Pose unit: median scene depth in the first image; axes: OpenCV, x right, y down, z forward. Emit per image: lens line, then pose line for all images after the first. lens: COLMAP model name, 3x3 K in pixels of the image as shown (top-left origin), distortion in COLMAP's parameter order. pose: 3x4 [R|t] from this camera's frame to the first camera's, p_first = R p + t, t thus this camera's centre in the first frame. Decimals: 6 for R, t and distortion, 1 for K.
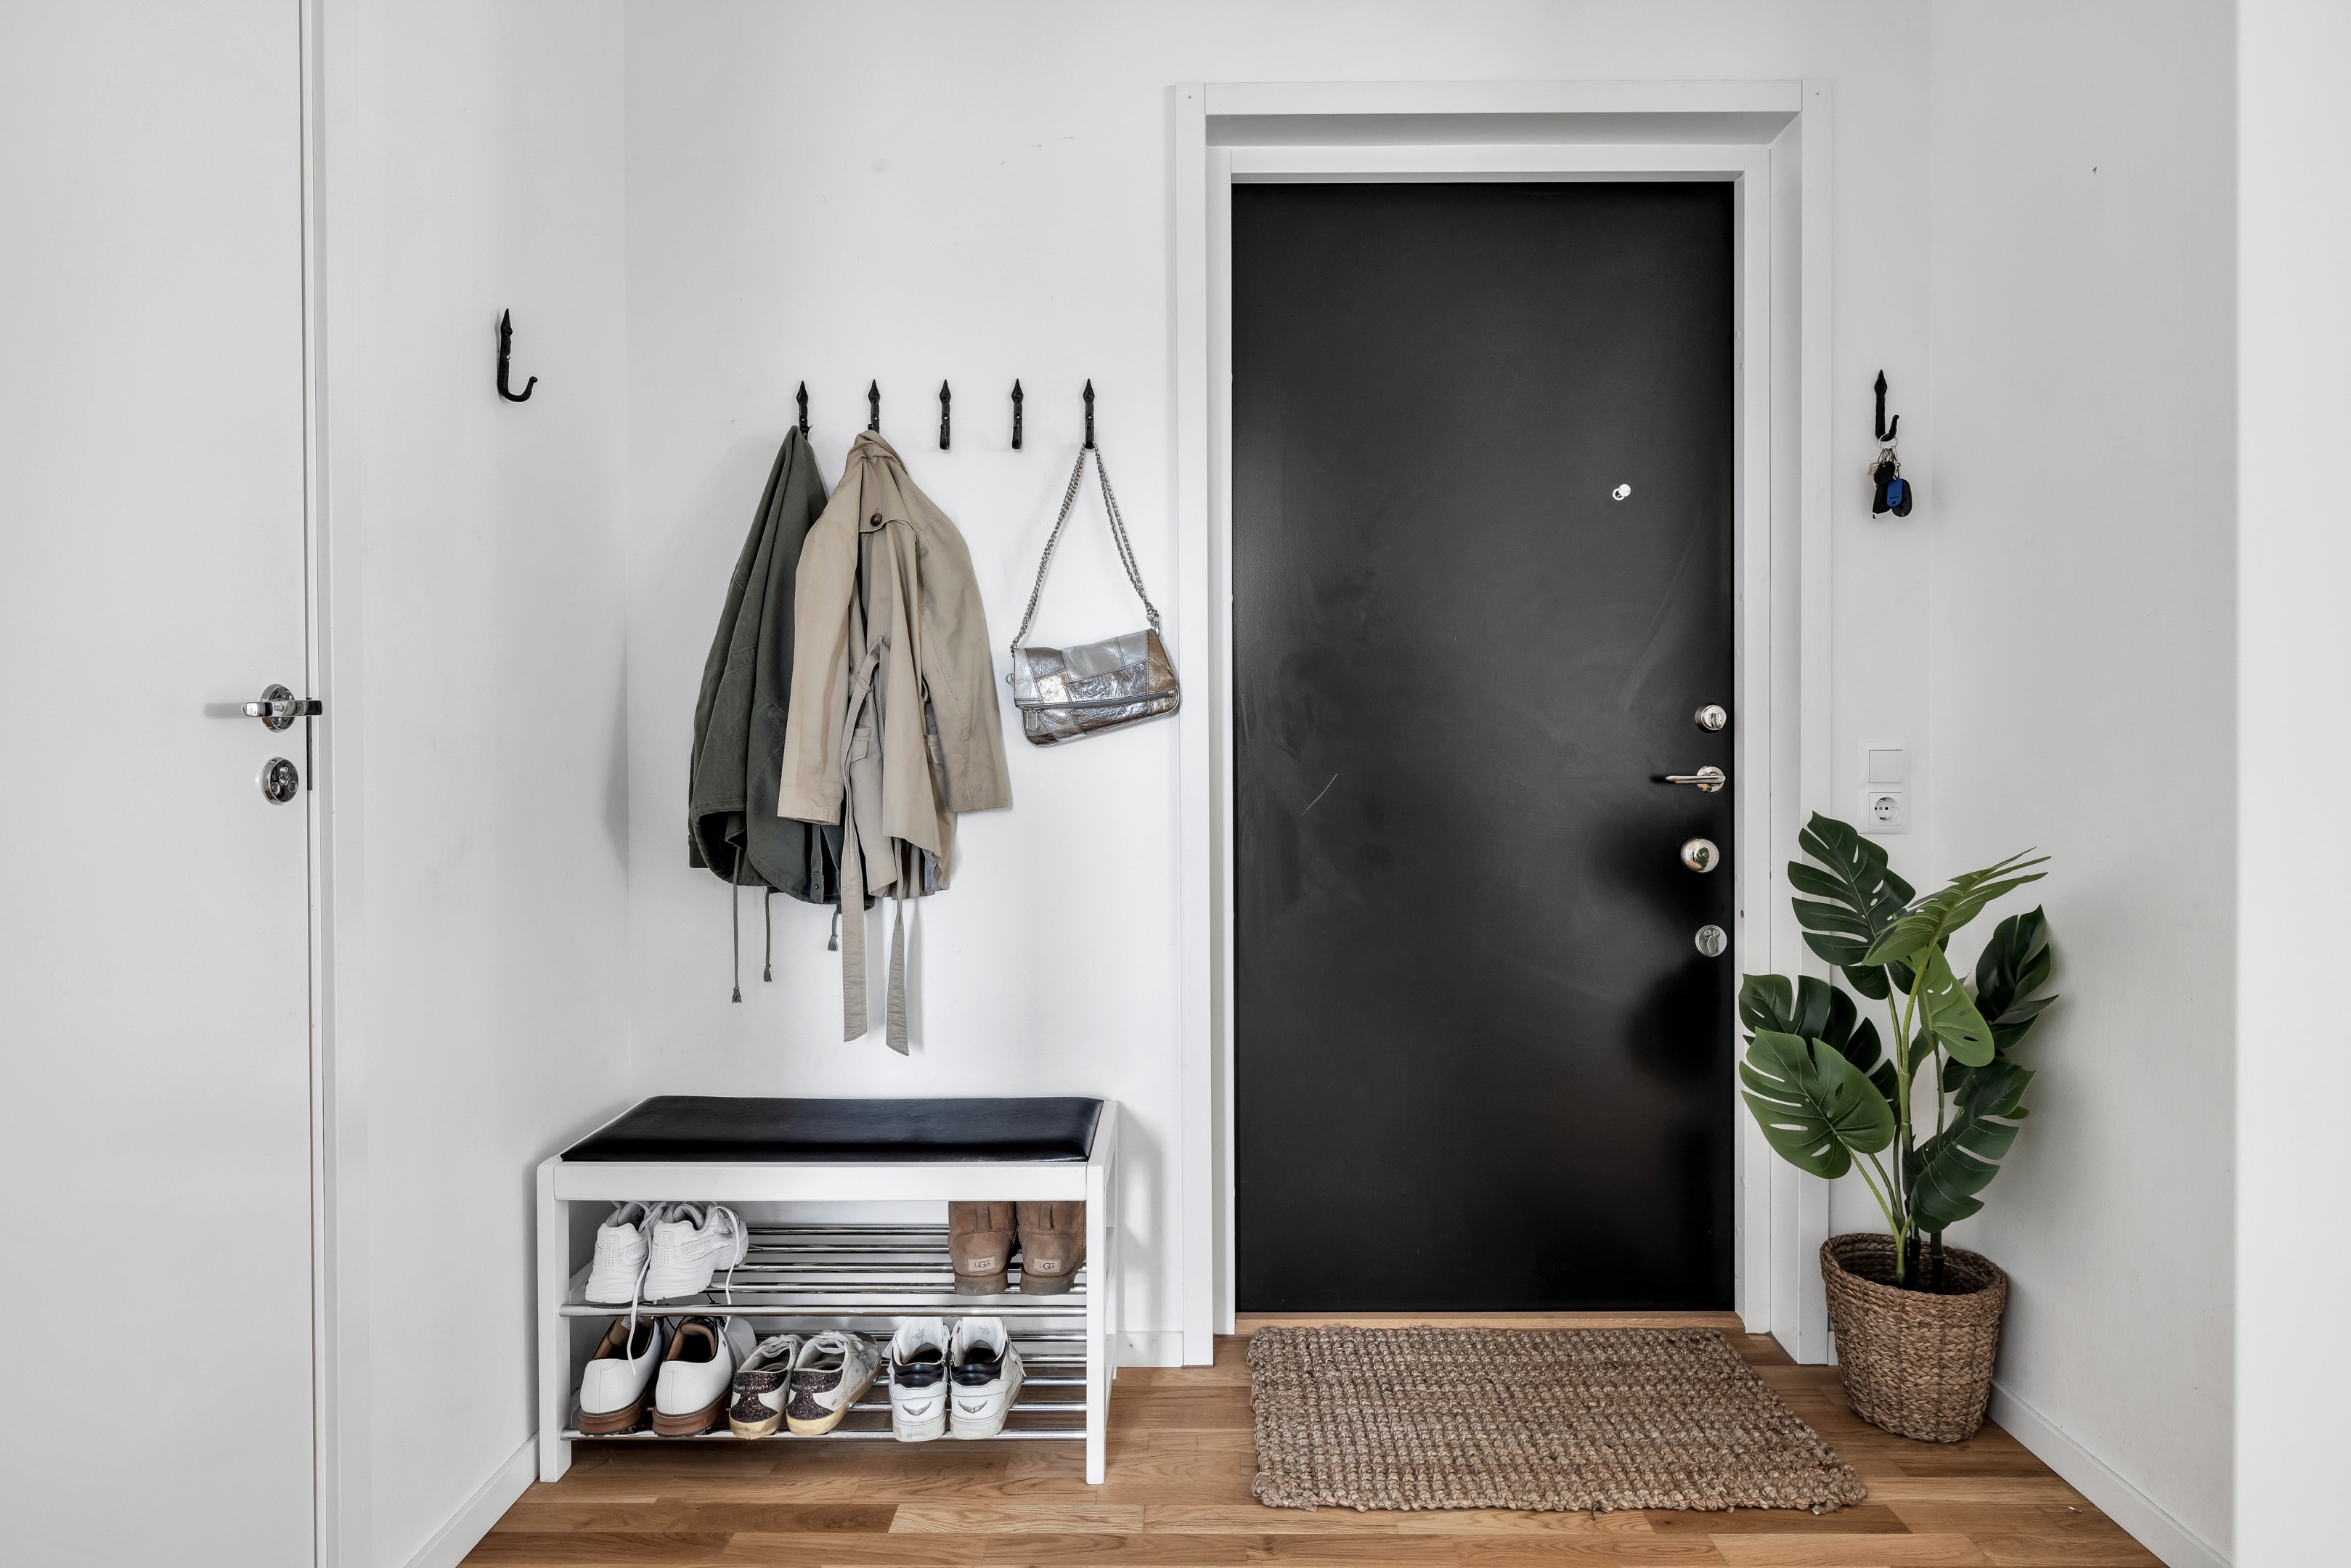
lens RADIAL K [[1491.9, 0, 1175.5], [0, 1491.9, 784.0], [0, 0, 1]] dist [-0.009162, -0.001418]
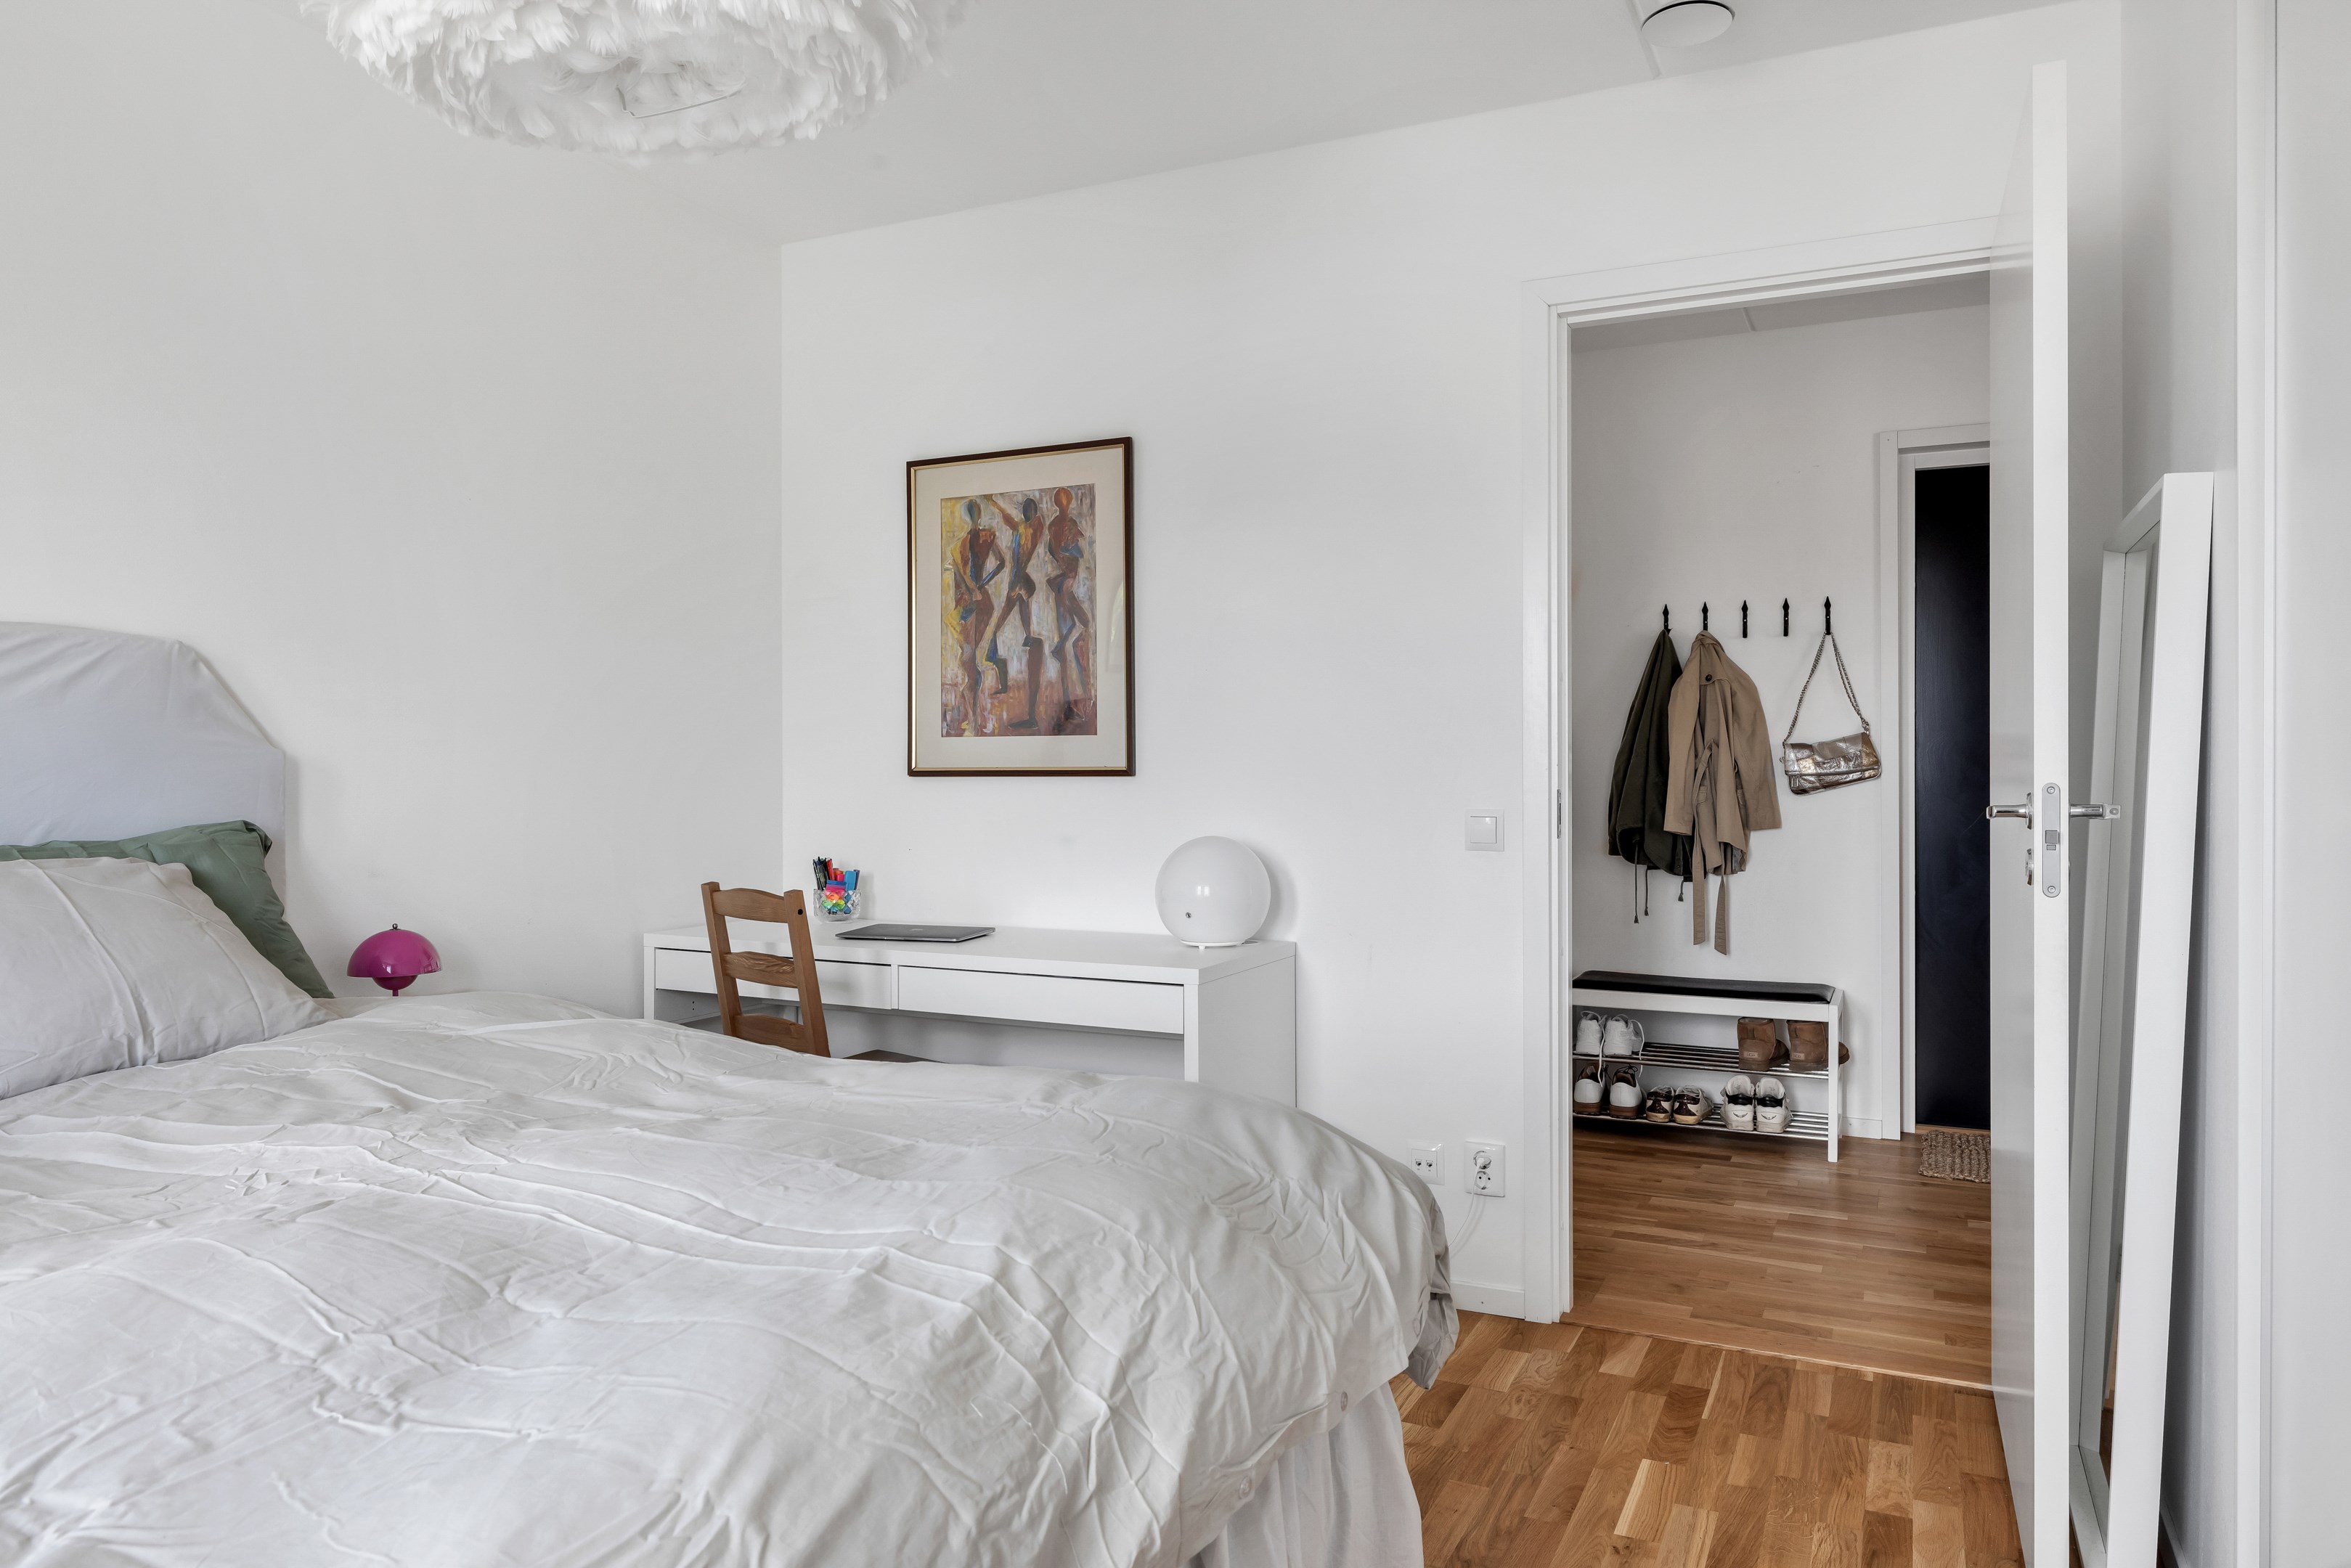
lens RADIAL K [[1491.9, 0, 1175.5], [0, 1491.9, 784.0], [0, 0, 1]] dist [-0.009162, -0.001418]
pose [[0.902730, 0.004520, -0.430185, 0.007343], [-0.007366, 0.999961, -0.004951, -0.025231], [0.430145, 0.007638, 0.902727, -1.049688]]
